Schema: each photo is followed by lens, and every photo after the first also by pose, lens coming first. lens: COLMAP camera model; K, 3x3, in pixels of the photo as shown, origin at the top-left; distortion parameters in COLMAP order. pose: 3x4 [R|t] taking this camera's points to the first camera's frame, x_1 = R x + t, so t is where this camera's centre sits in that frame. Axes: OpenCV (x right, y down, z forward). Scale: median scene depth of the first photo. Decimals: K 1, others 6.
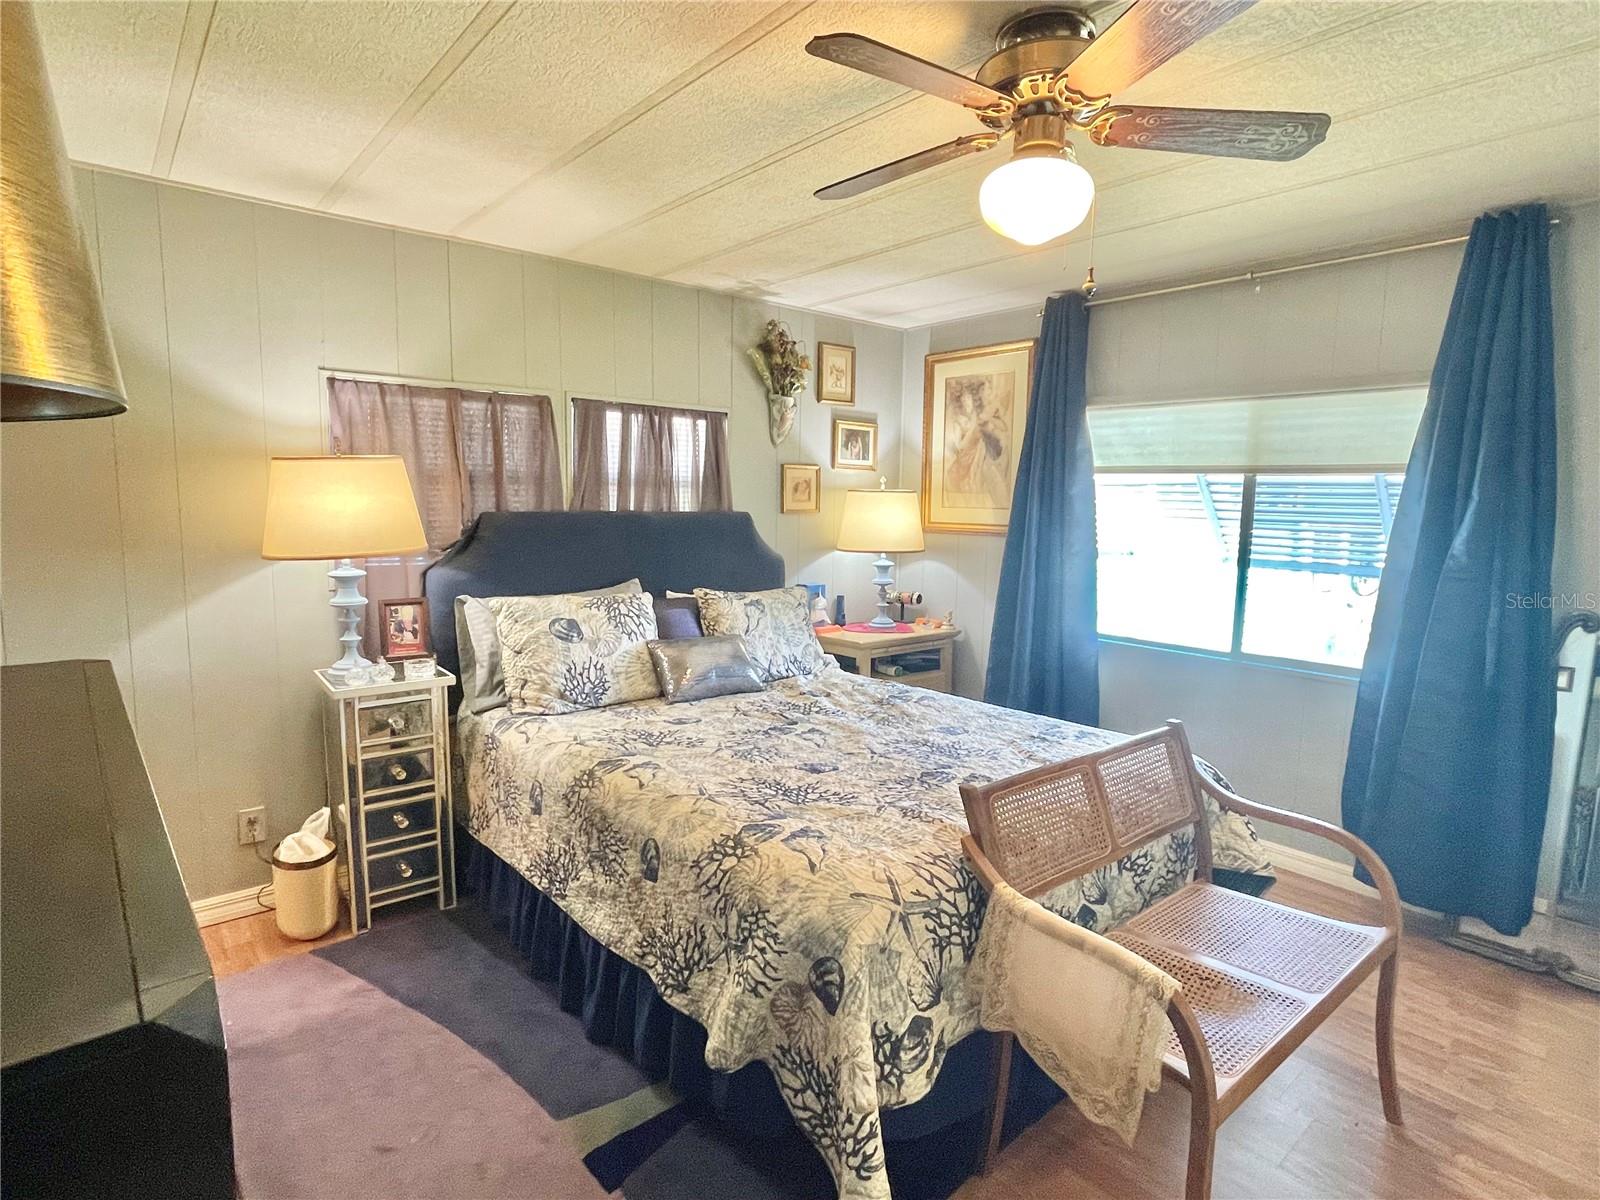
lens RADIAL K [[843.0, 0, 799.7], [0, 843.0, 617.7], [0, 0, 1]] dist [0.005957, 0.000601]
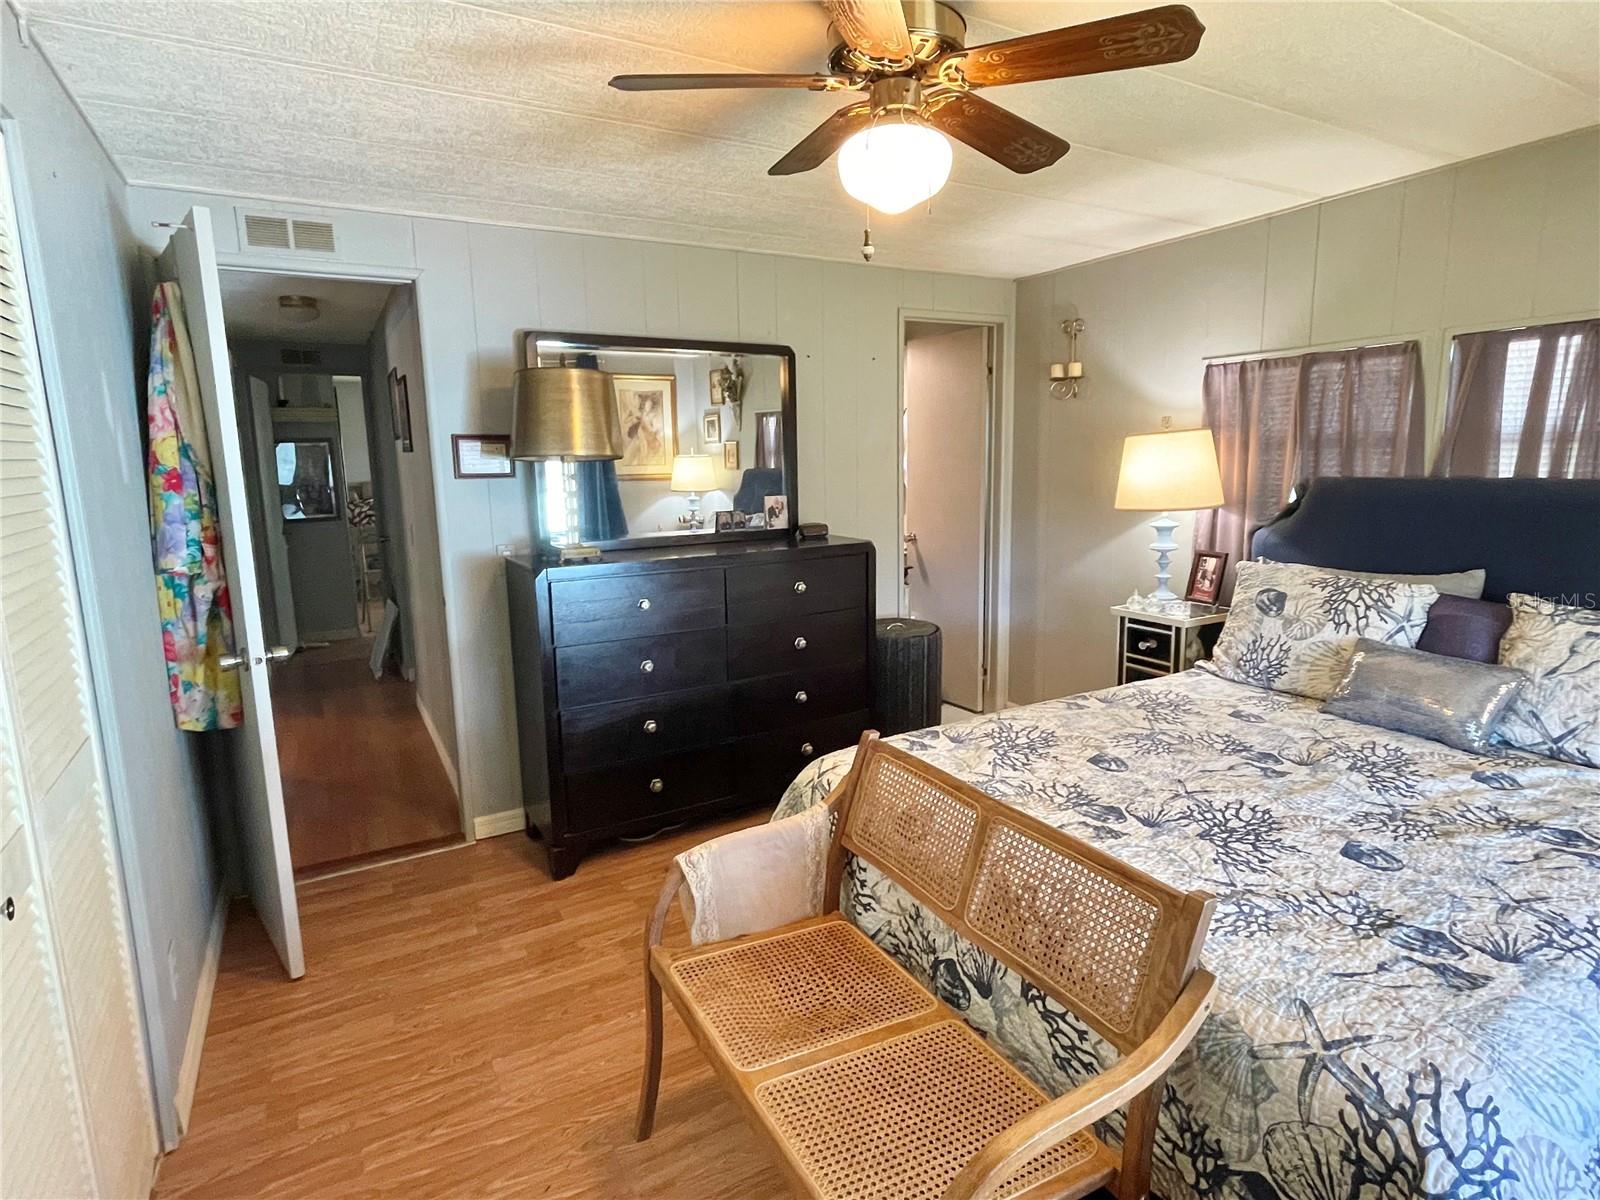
lens RADIAL K [[843.0, 0, 800.9], [0, 843.0, 593.0], [0, 0, 1]] dist [0.005957, 0.000601]
pose [[-0.182855, 0.140794, -0.973006, 0.753303], [-0.131944, 0.977225, 0.166201, -0.084210], [0.974246, 0.158773, -0.160114, 0.646800]]
